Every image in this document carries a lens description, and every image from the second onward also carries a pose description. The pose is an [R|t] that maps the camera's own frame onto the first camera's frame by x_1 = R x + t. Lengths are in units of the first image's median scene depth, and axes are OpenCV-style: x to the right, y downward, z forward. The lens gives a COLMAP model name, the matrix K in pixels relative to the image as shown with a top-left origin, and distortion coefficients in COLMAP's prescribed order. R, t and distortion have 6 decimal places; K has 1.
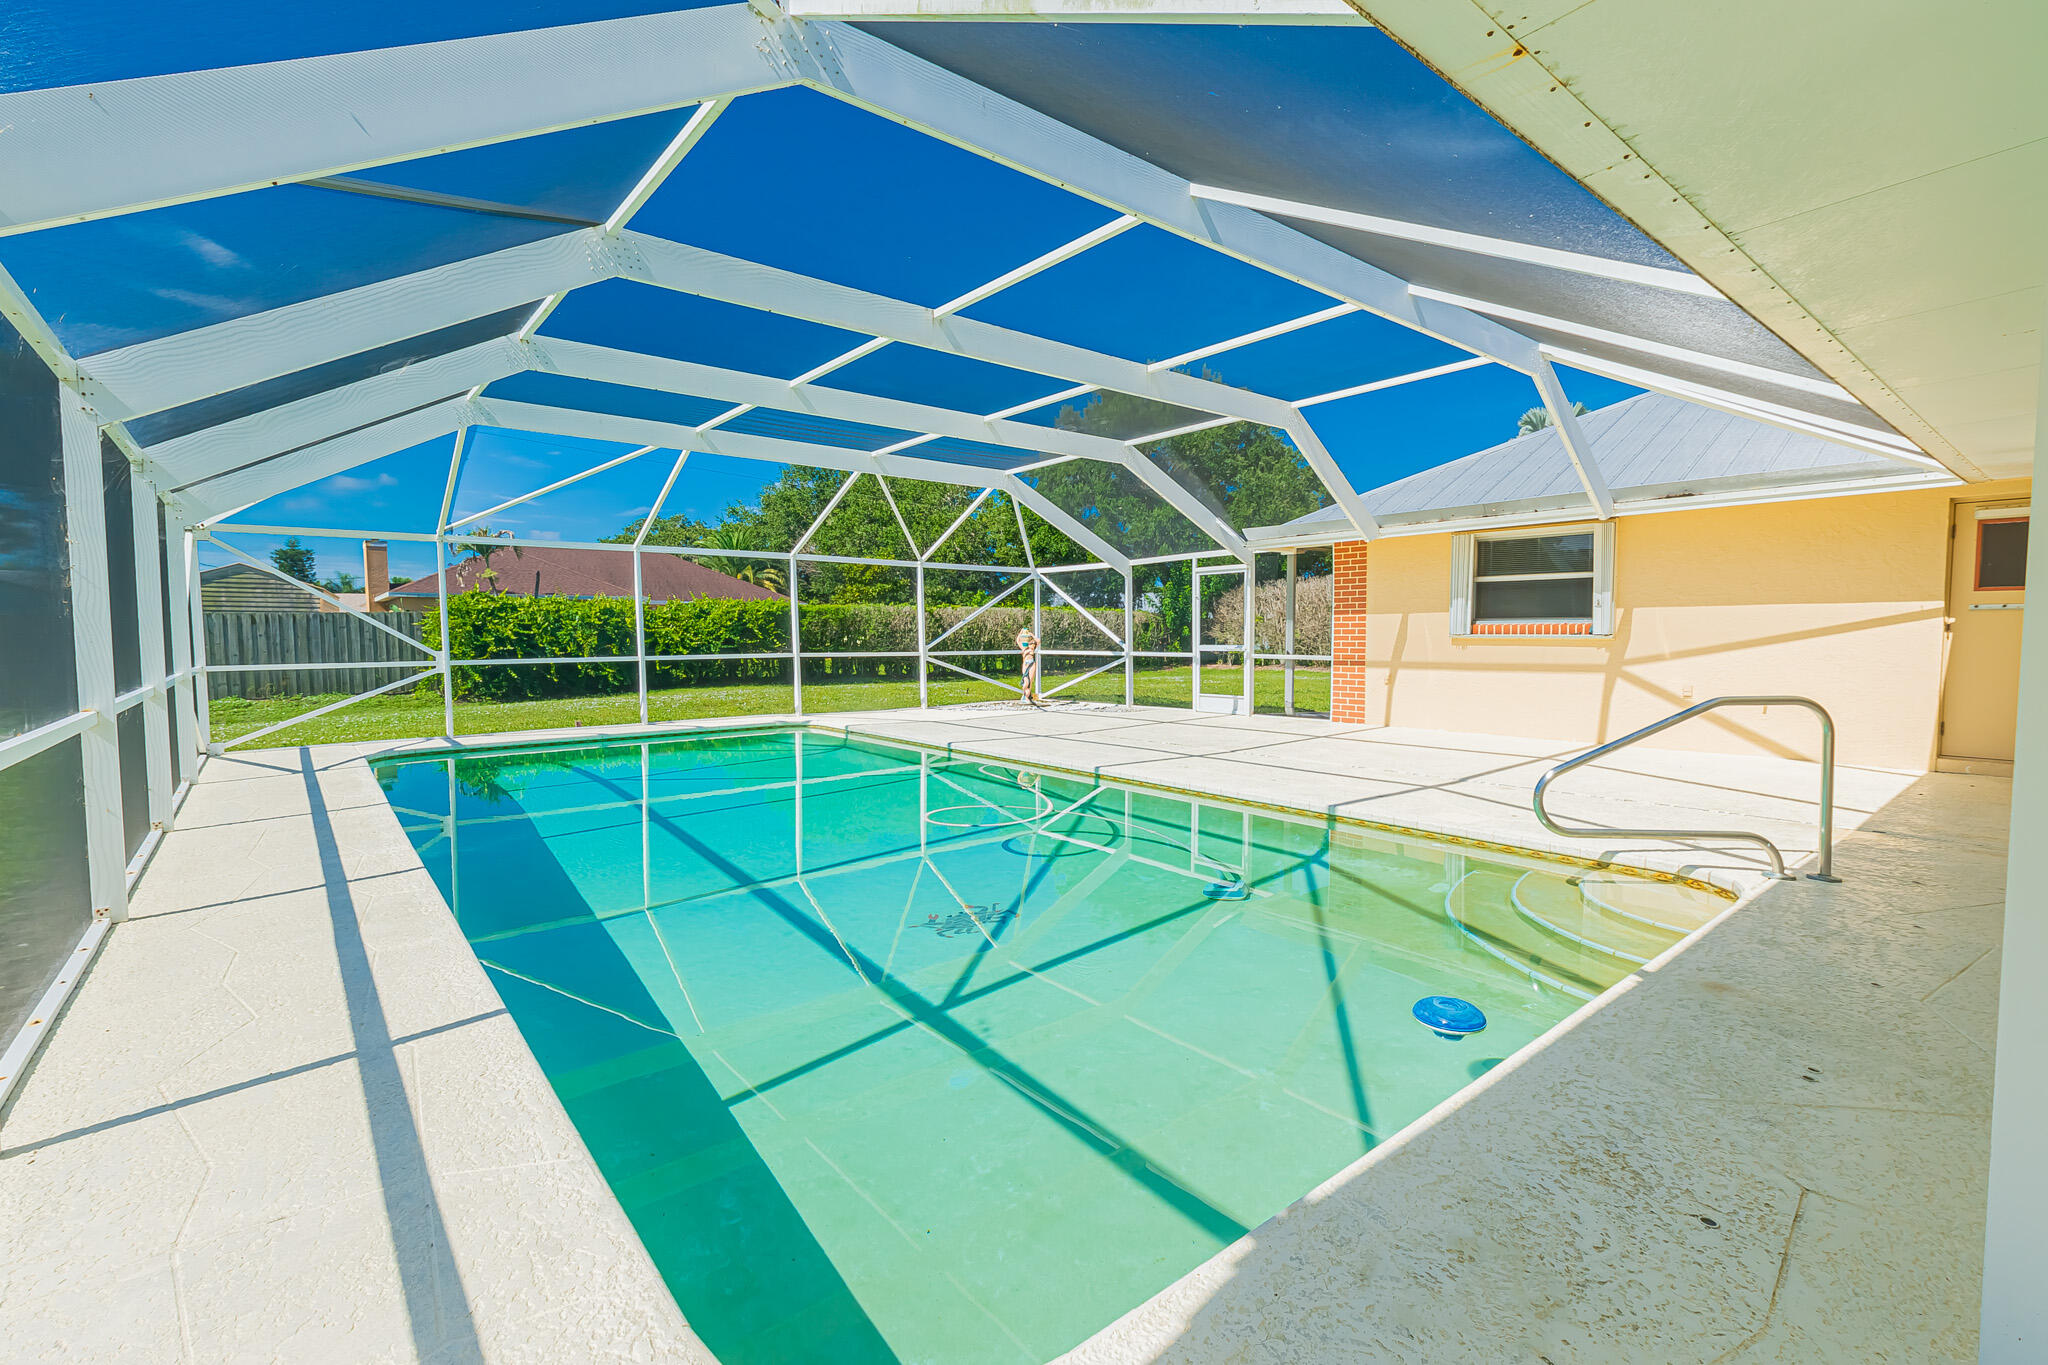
lens RADIAL K [[906.0, 0, 1033.2], [0, 906.0, 681.1], [0, 0, 1]] dist [0.002077, -0.000215]
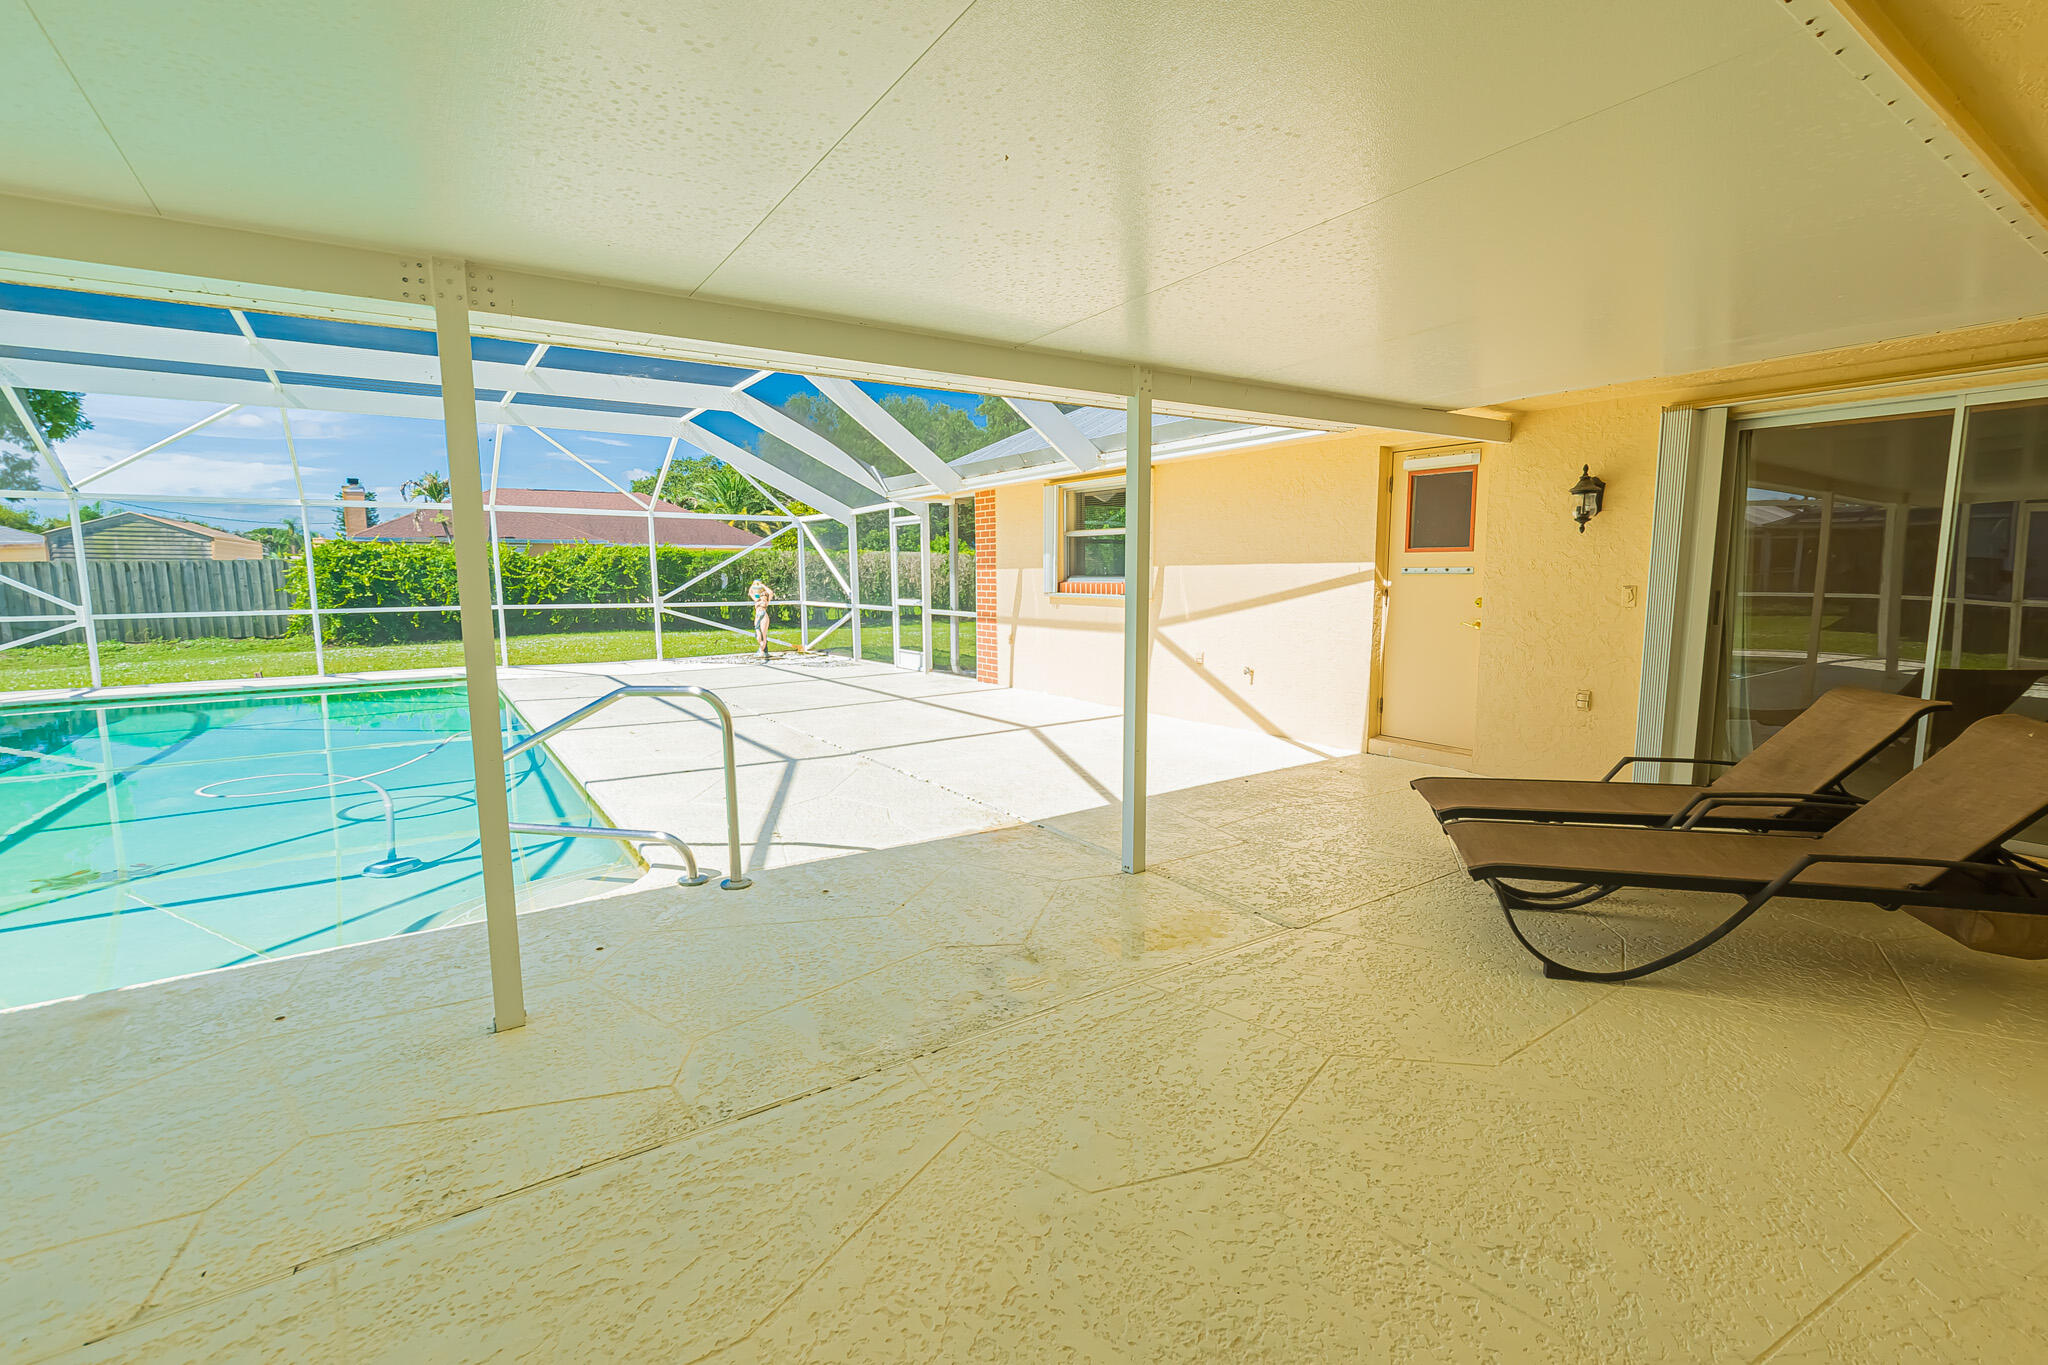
lens RADIAL K [[912.5, 0, 1034.5], [0, 912.5, 683.0], [0, 0, 1]] dist [-0.001227, -0.001079]
pose [[0.996487, 0.011276, -0.082982, 0.427614], [-0.005613, 0.997658, 0.068167, -0.017840], [0.083556, -0.067461, 0.994217, 0.039149]]
